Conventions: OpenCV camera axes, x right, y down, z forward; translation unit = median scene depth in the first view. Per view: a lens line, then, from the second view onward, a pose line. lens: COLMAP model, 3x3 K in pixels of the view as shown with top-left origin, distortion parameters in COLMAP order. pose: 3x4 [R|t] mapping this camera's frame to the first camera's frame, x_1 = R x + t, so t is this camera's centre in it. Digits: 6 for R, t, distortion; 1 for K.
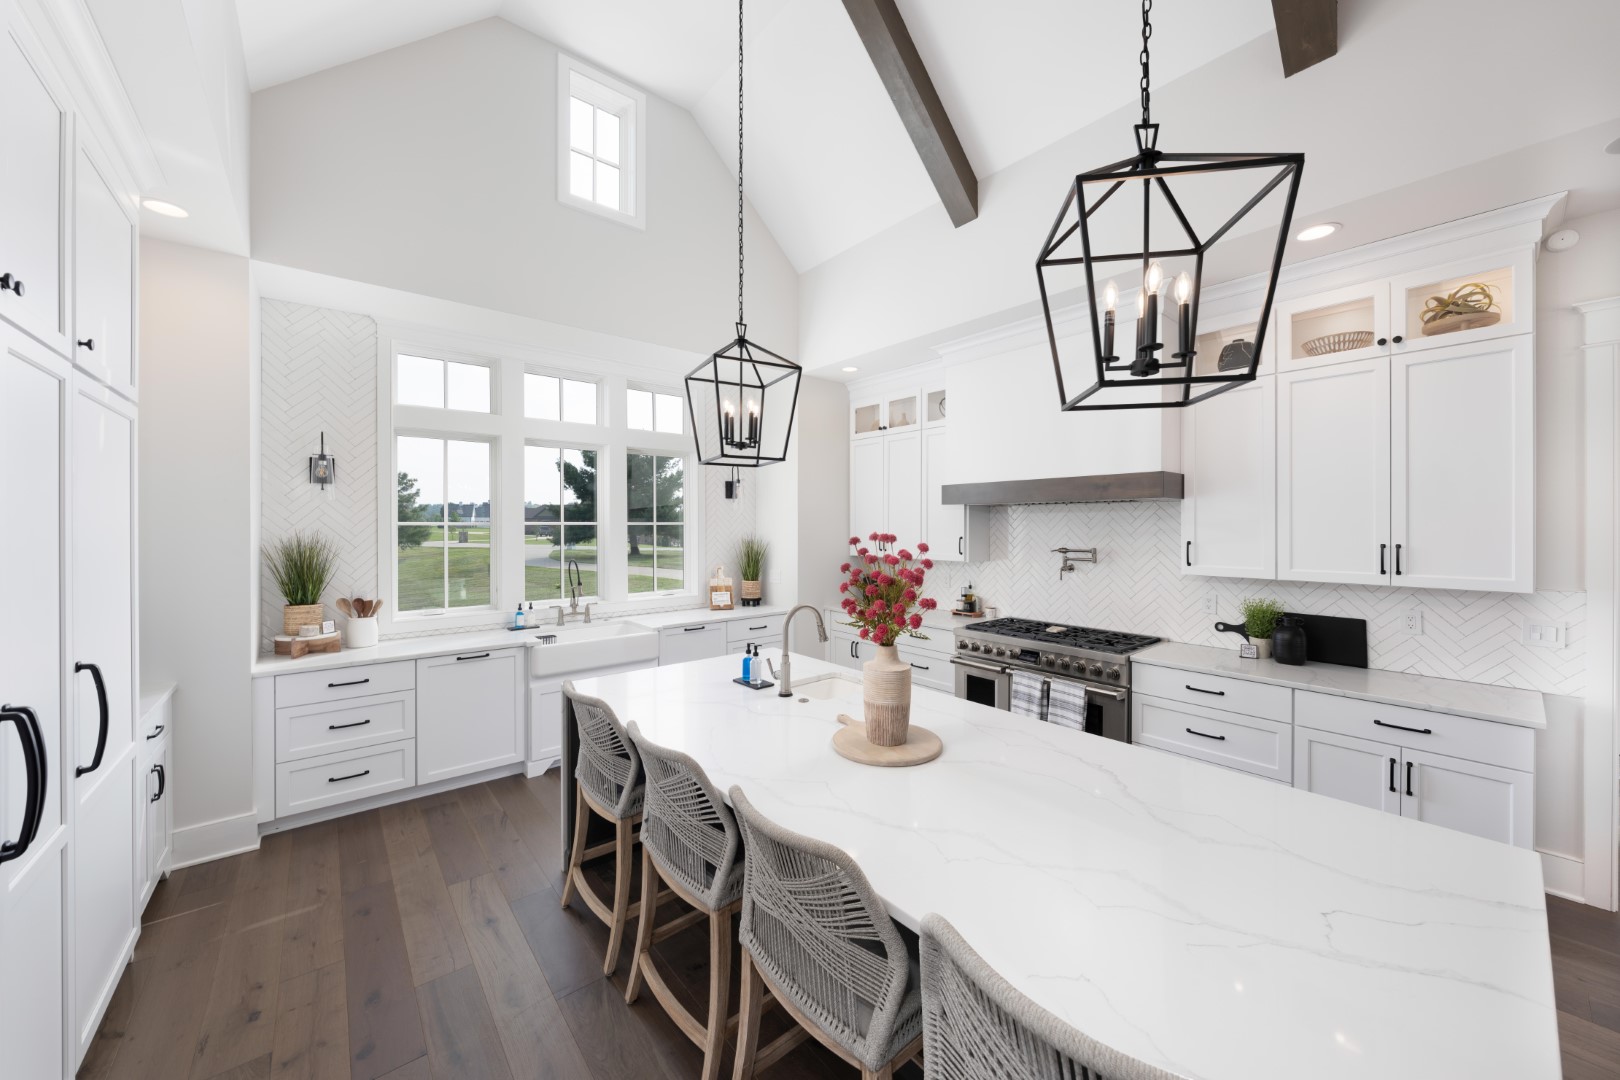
lens RADIAL K [[586.3, 0, 804.6], [0, 586.3, 529.1], [0, 0, 1]] dist [0.000320, -0.000013]
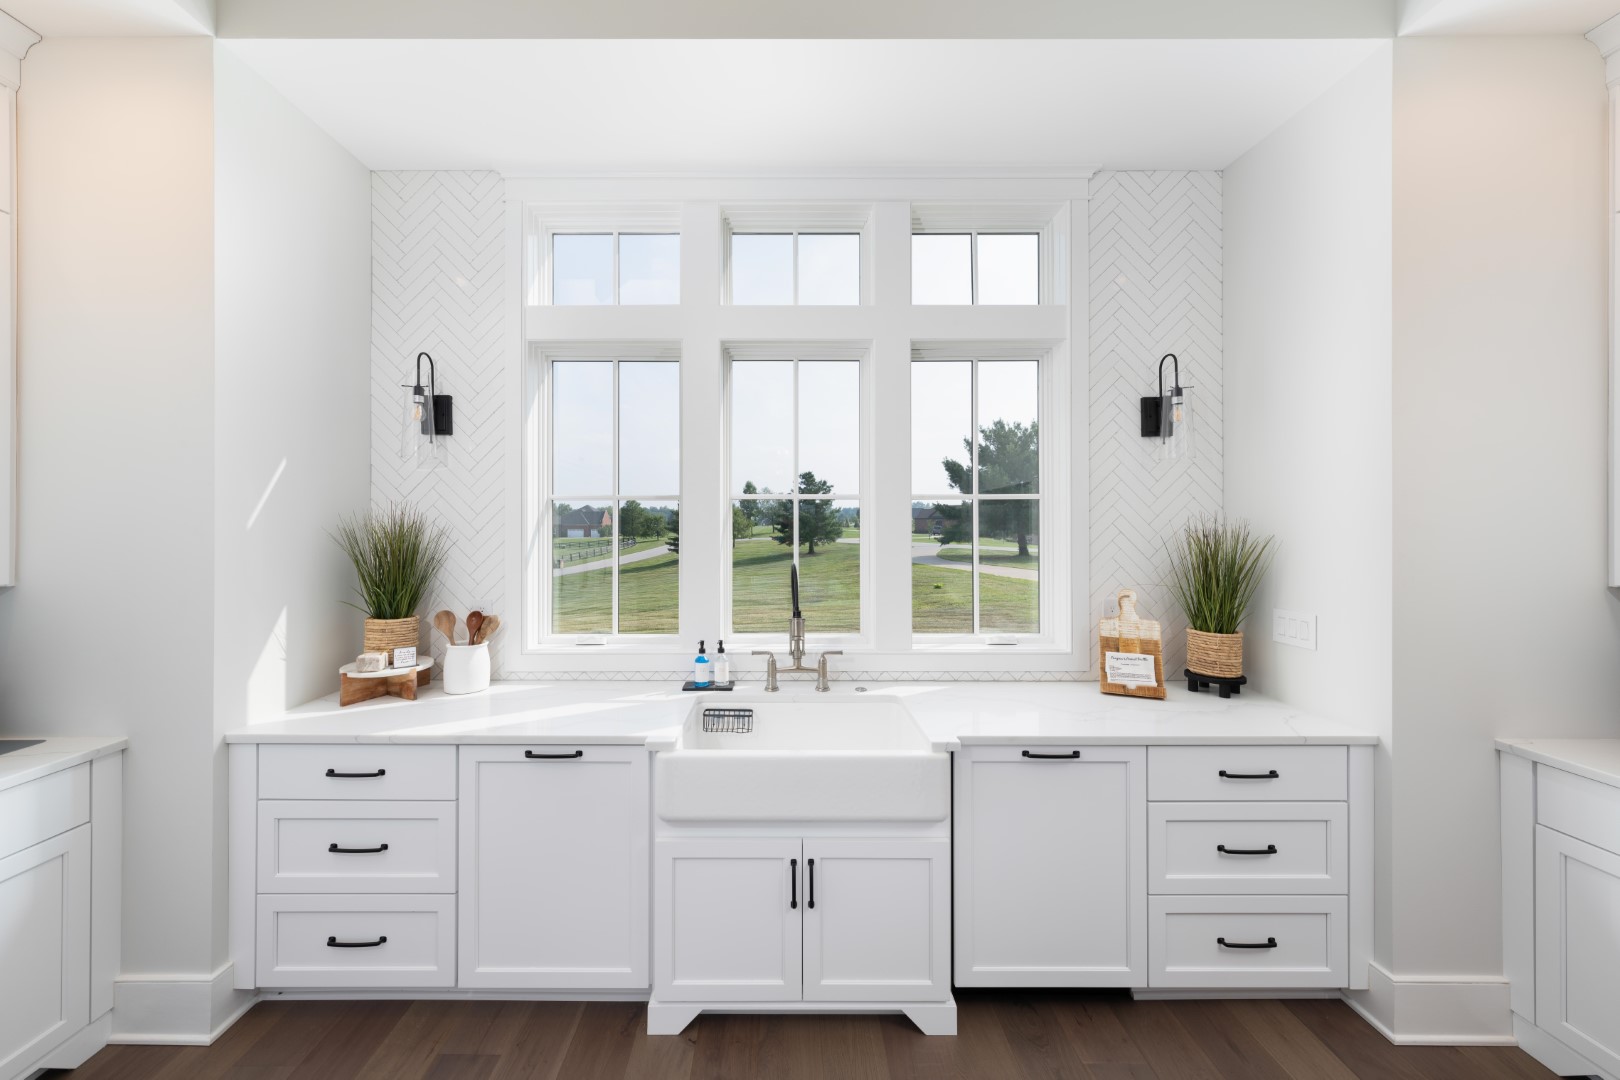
lens RADIAL K [[553.3, 0, 803.6], [0, 553.3, 528.9], [0, 0, 1]] dist [-0.000347, -0.000084]
pose [[0.780731, 0.003260, -0.624859, -0.077861], [-0.004965, 0.999987, -0.000986, 0.019655], [0.624848, 0.003872, 0.780737, 0.547627]]
